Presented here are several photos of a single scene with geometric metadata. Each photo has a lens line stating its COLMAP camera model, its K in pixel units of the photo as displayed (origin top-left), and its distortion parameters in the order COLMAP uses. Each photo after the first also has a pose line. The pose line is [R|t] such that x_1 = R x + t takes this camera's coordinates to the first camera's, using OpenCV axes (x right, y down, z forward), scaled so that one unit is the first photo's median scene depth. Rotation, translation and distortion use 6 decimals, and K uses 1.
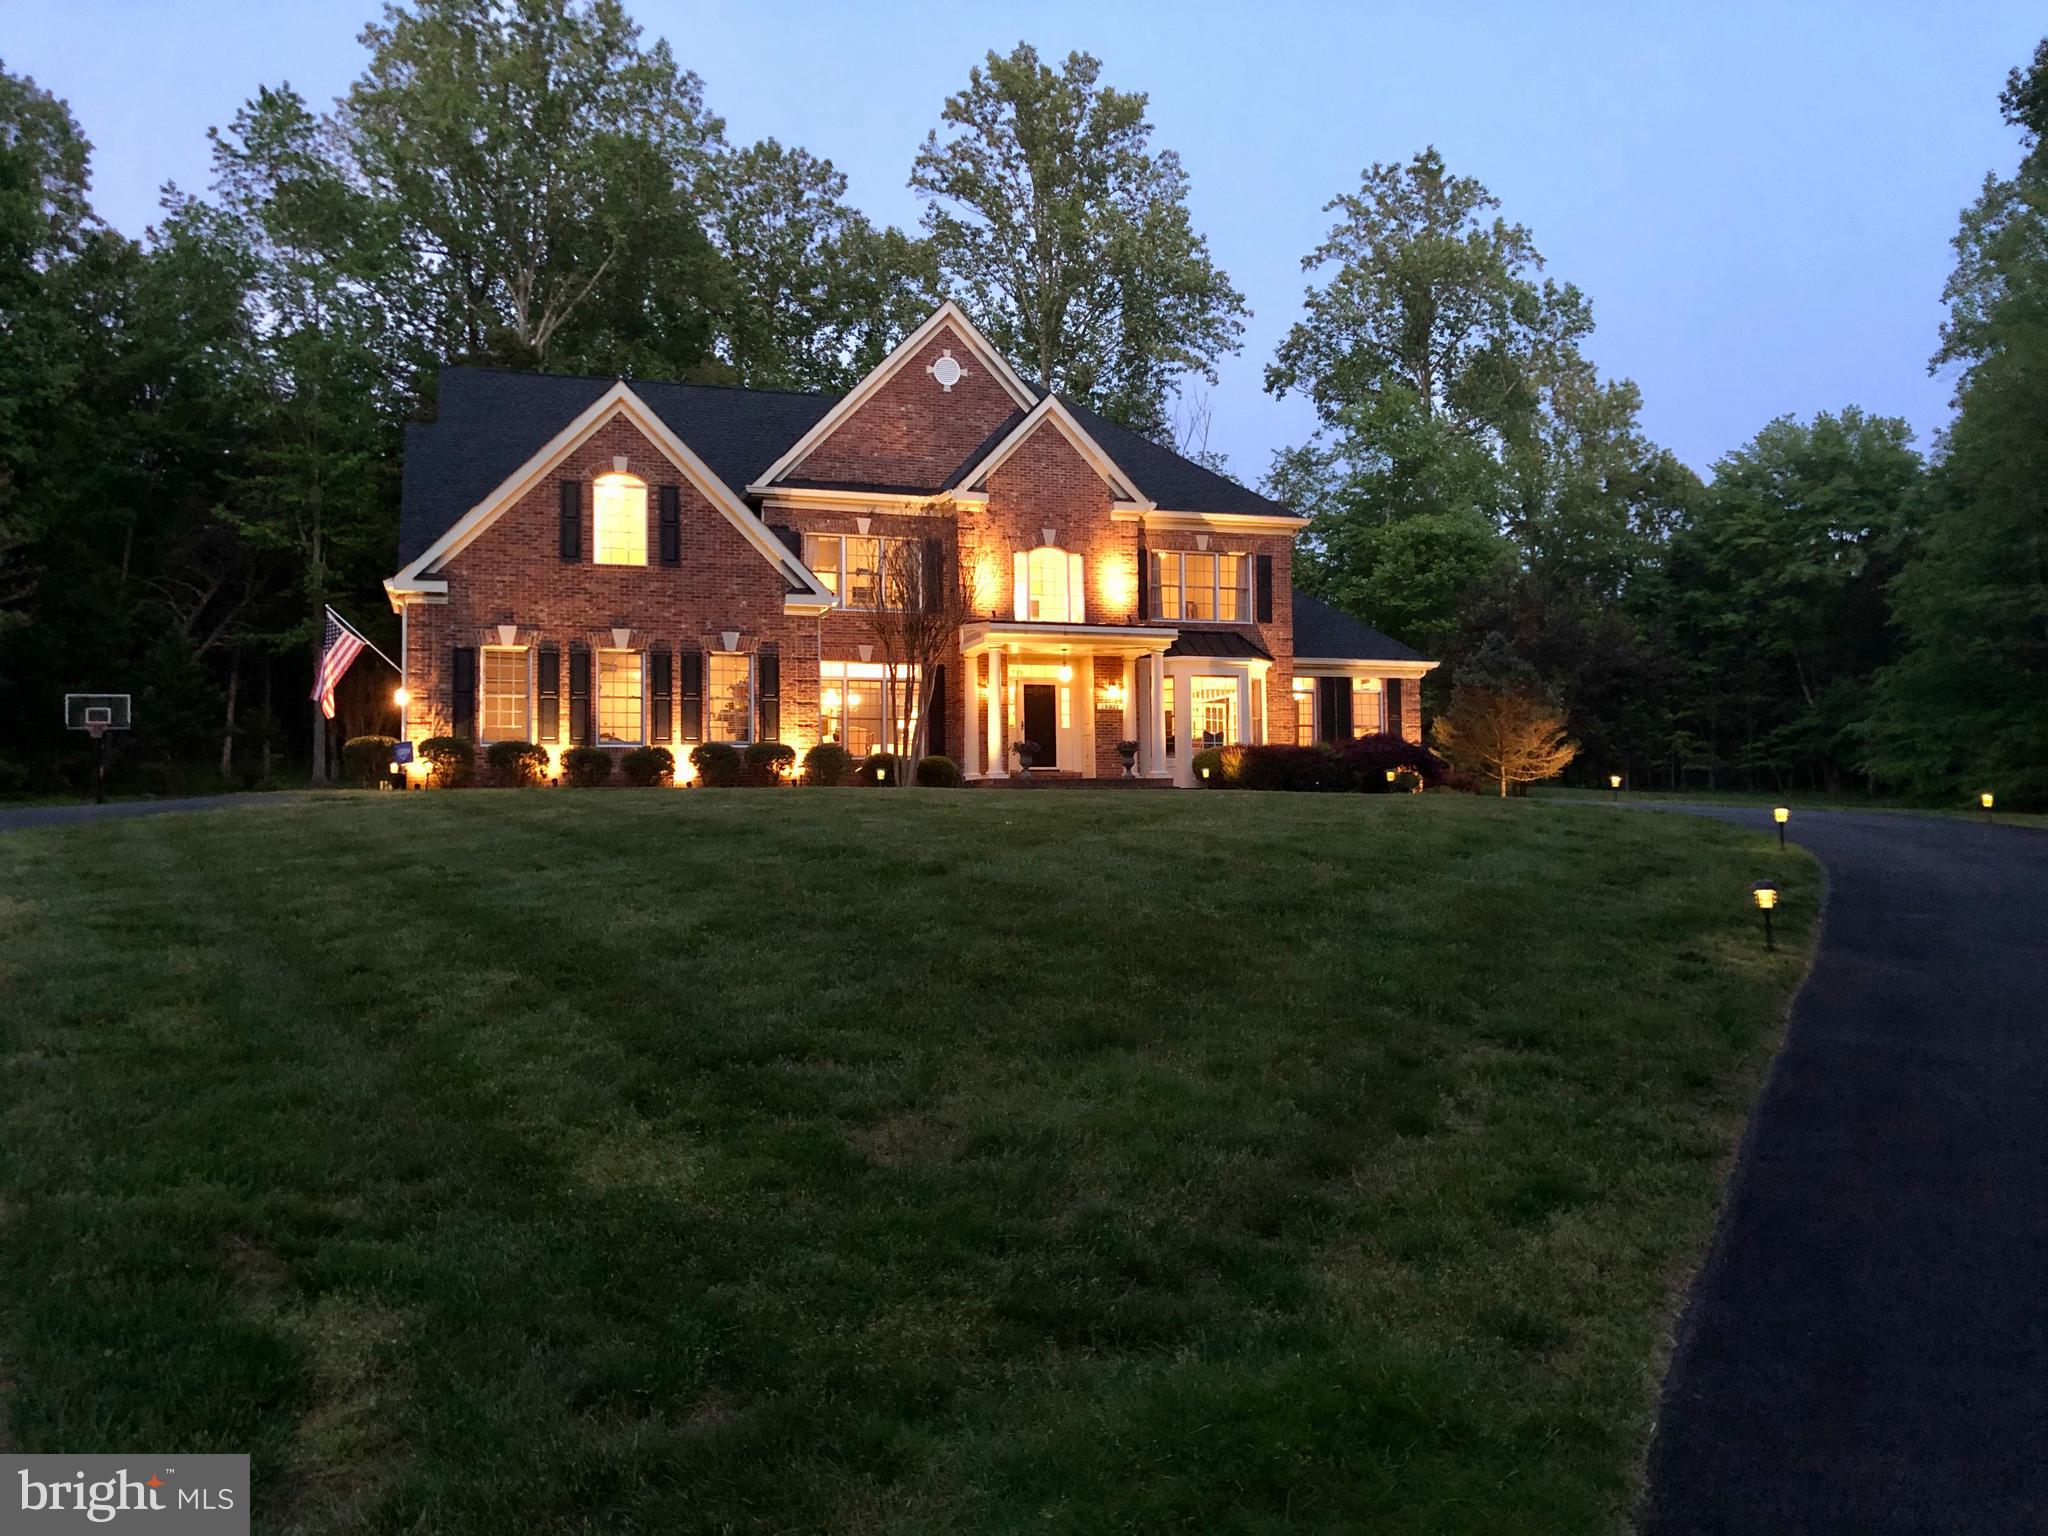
lens RADIAL K [[1669.6, 0, 1024.0], [0, 1669.6, 768.0], [0, 0, 1]] dist [0.054320, -0.000311]
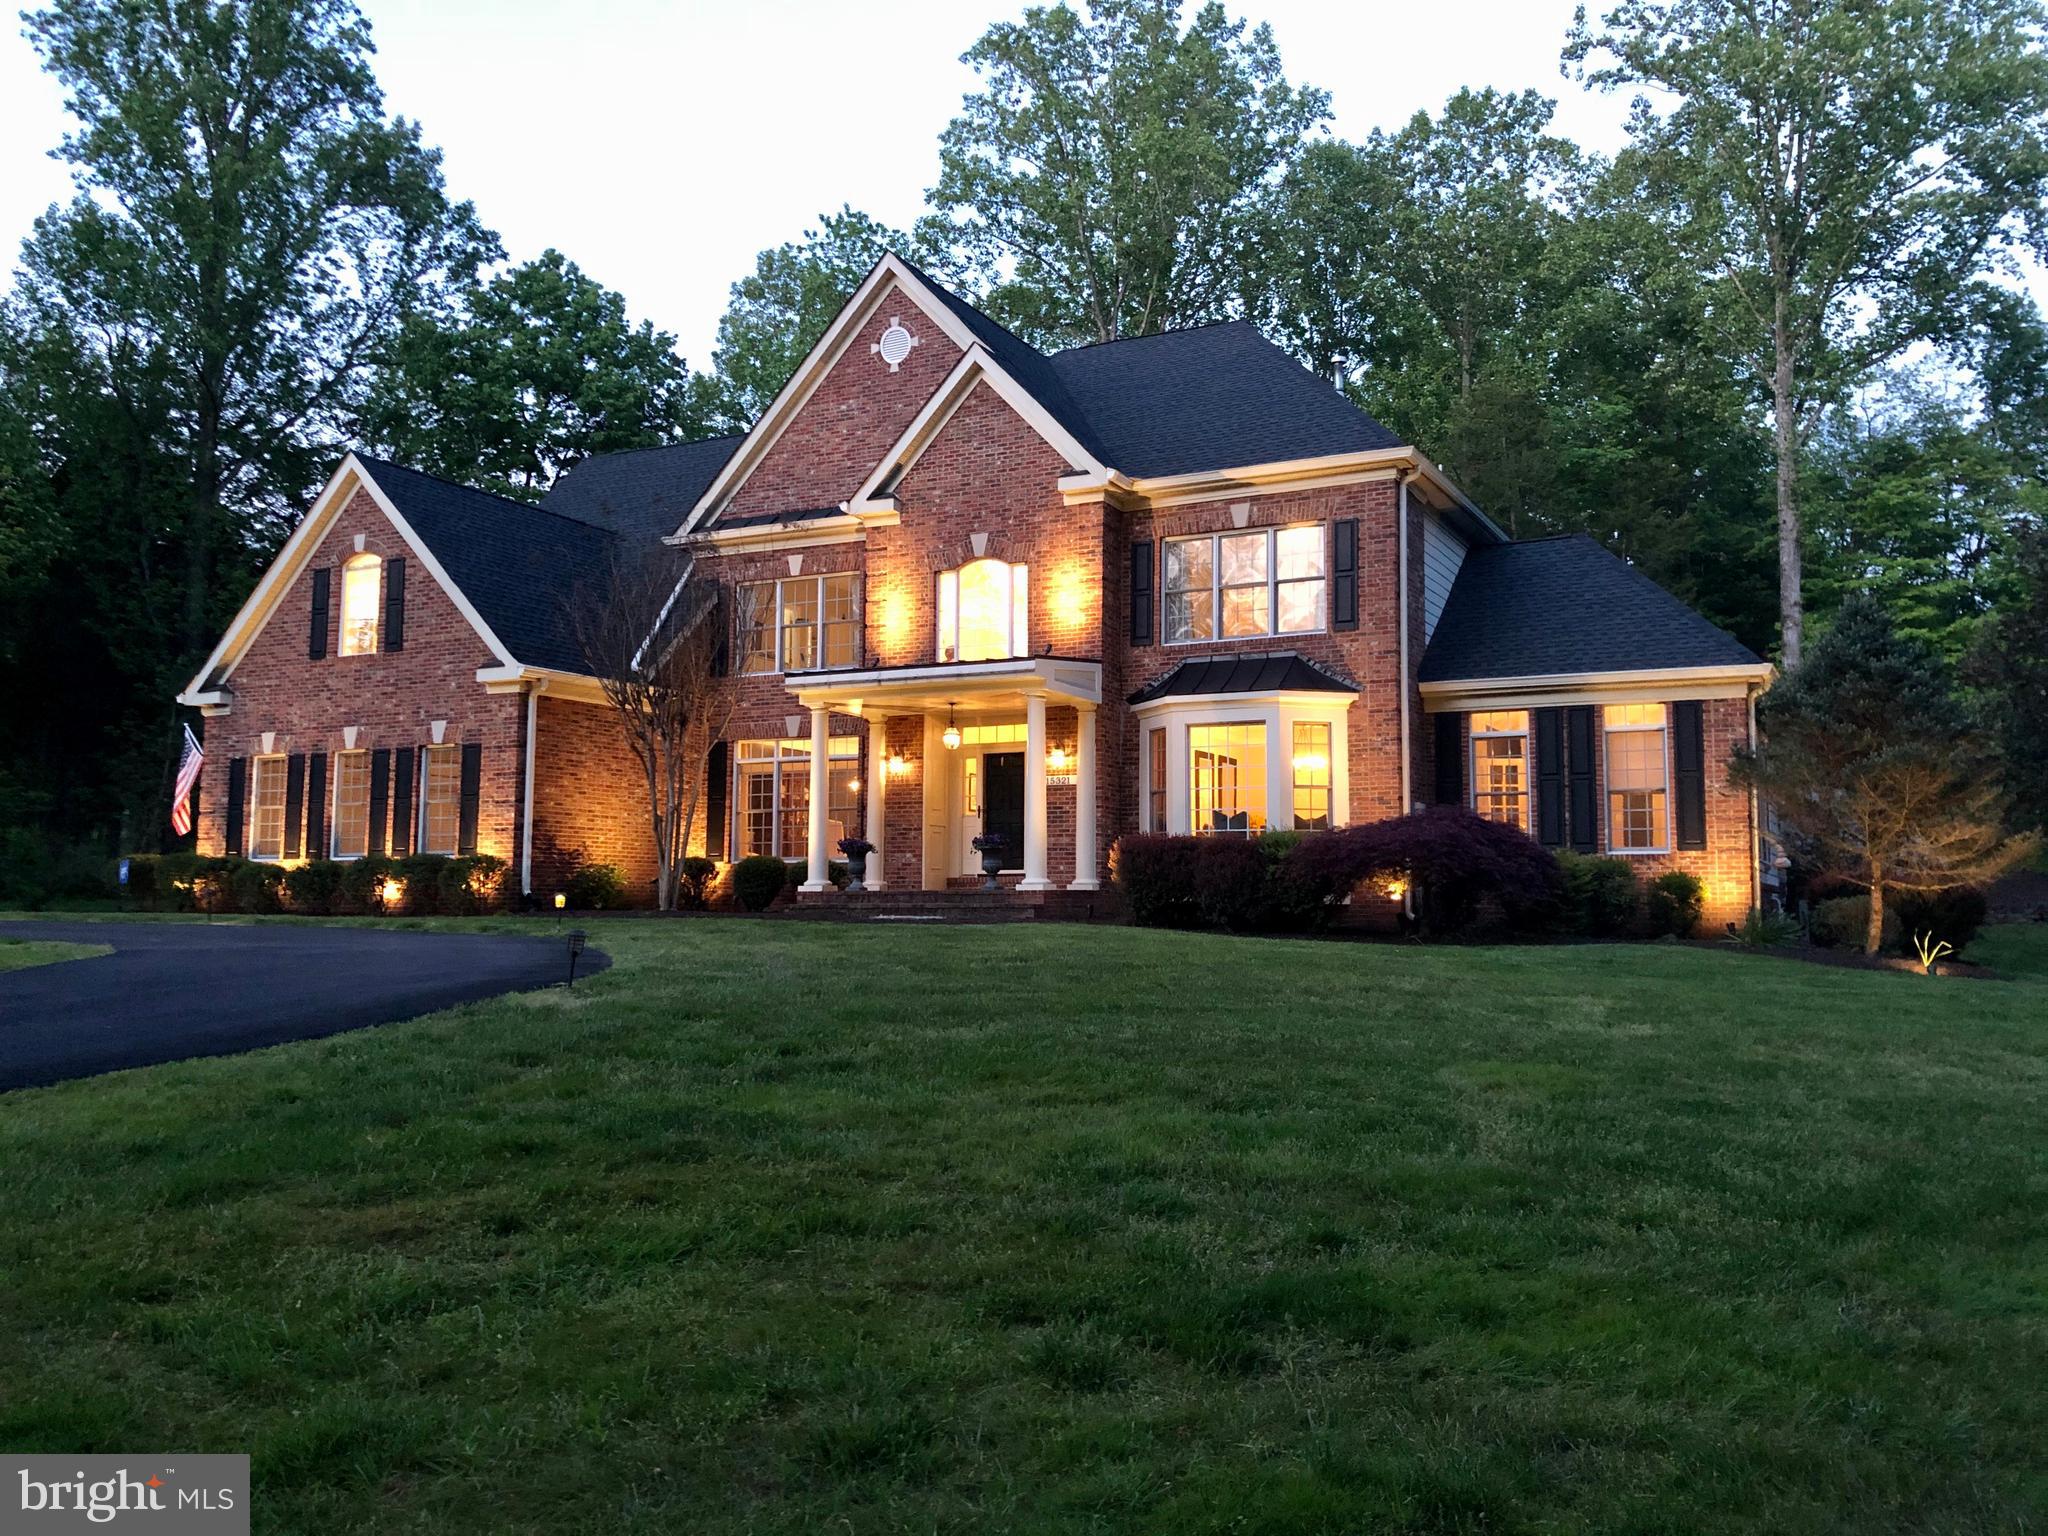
lens RADIAL K [[1643.4, 0, 1024.0], [0, 1643.4, 768.0], [0, 0, 1]] dist [0.038528, -0.001011]
pose [[0.689030, -0.043936, -0.723399, 0.521968], [0.017757, 0.998885, -0.043754, -0.013409], [0.724515, 0.017303, 0.689042, 0.534373]]
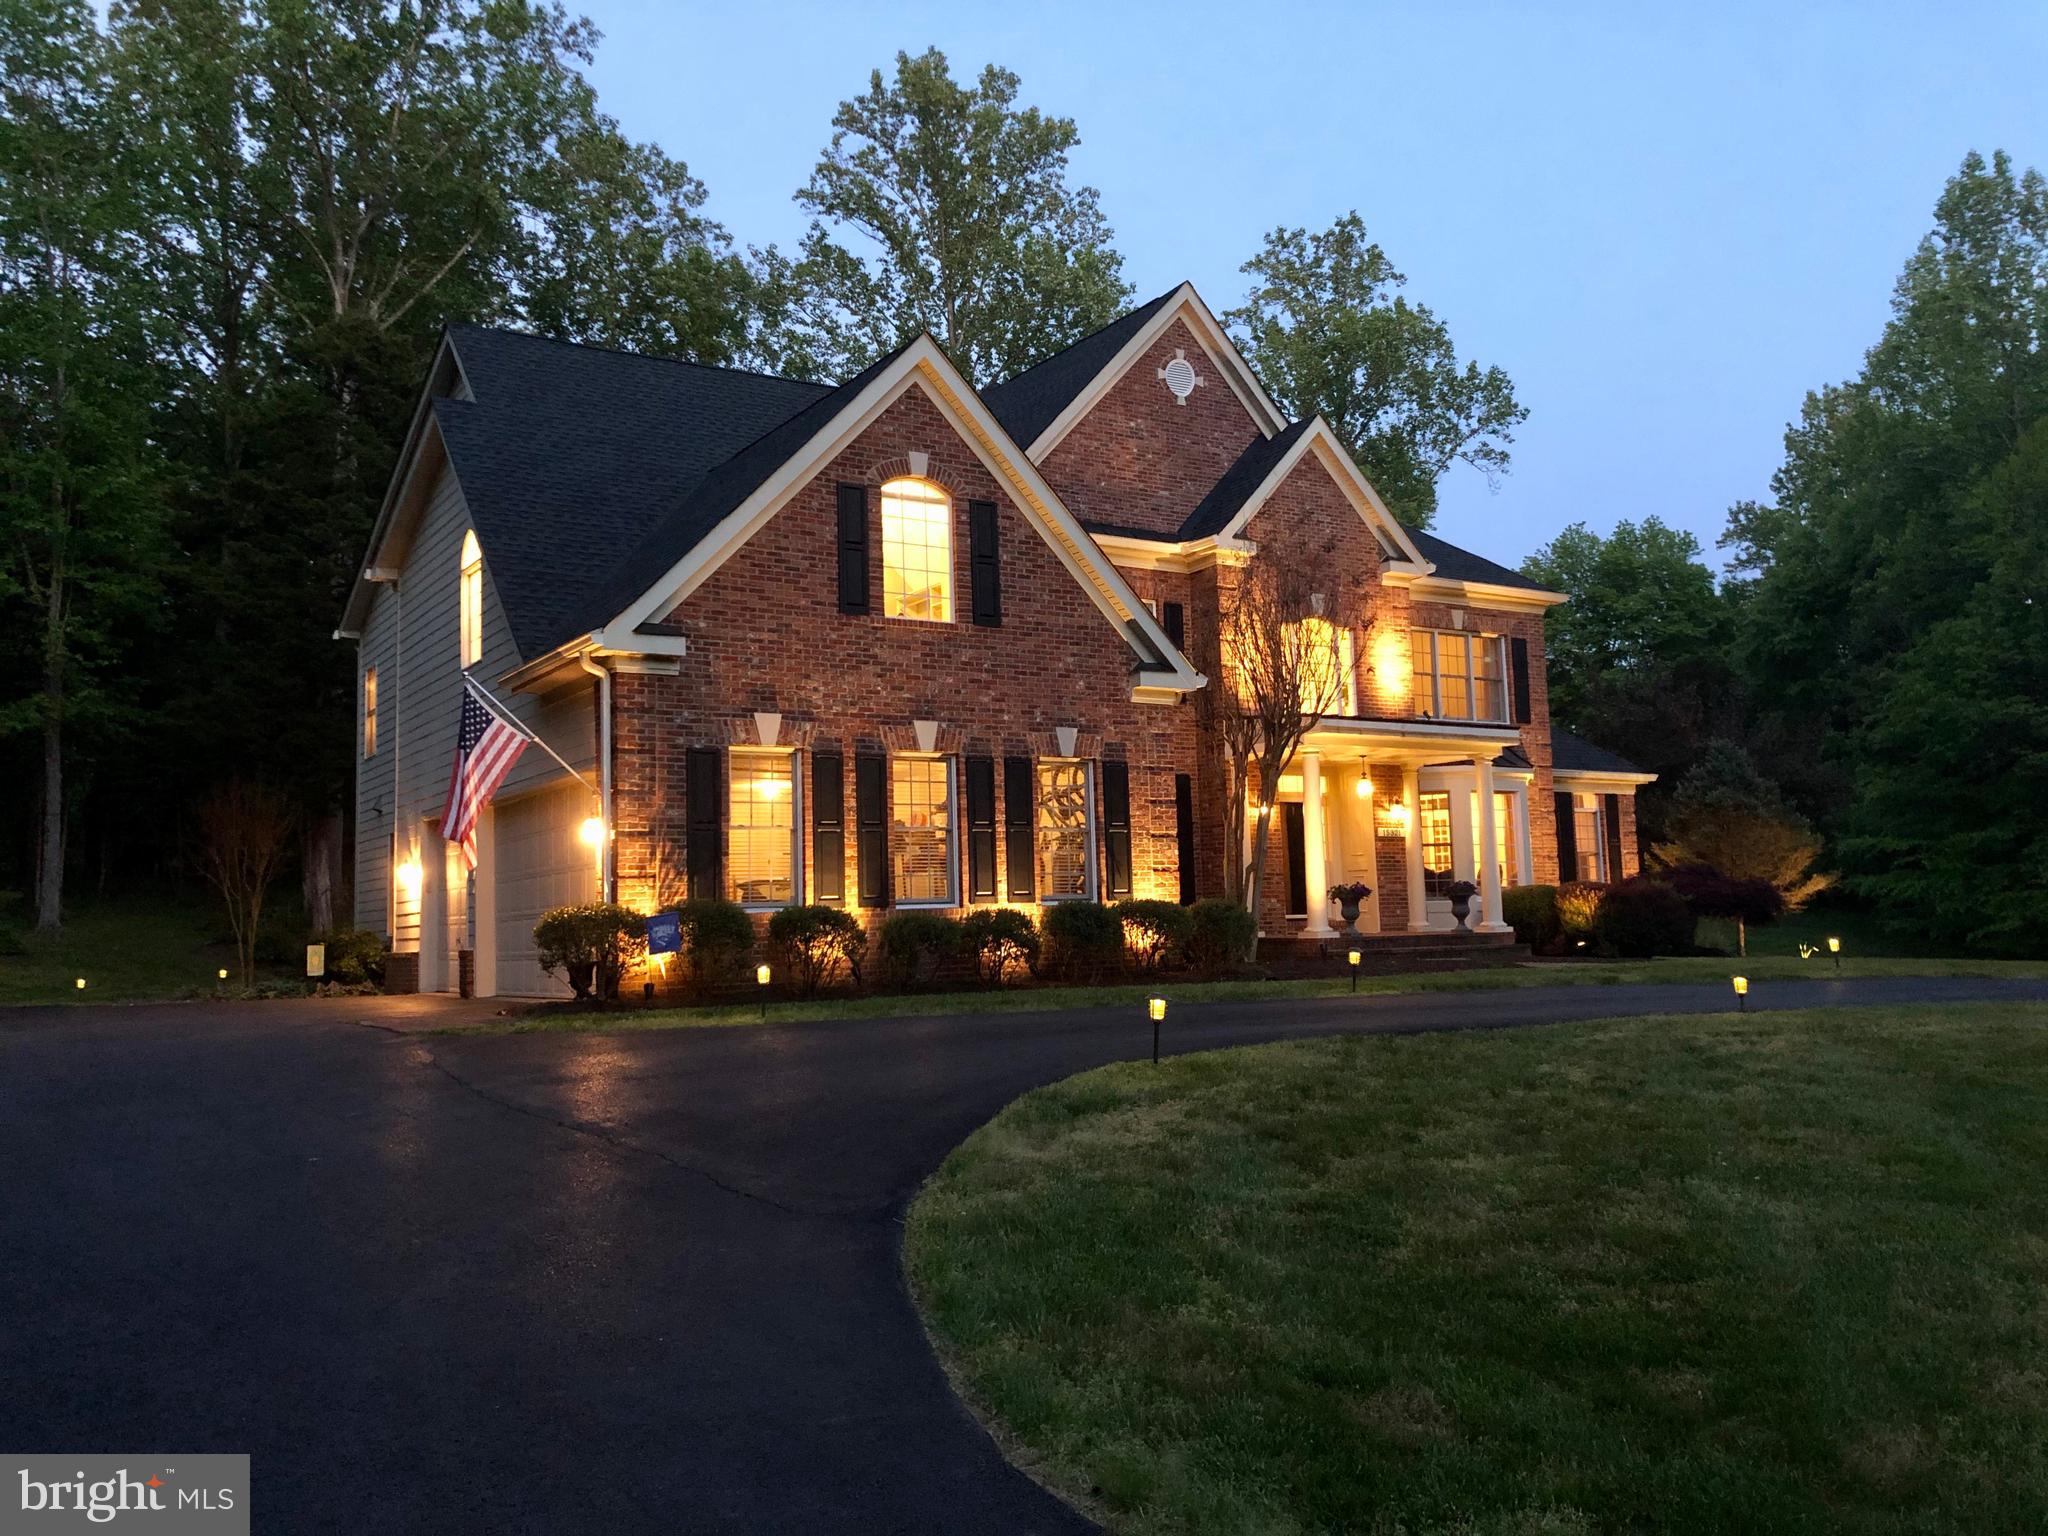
lens RADIAL K [[1671.9, 0, 1010.6], [0, 1671.9, 755.1], [0, 0, 1]] dist [0.061763, -0.005837]
pose [[0.970727, 0.010981, 0.239936, -0.294174], [0.004521, 0.997942, -0.063962, -0.024204], [-0.240144, 0.063174, 0.968679, 0.312500]]
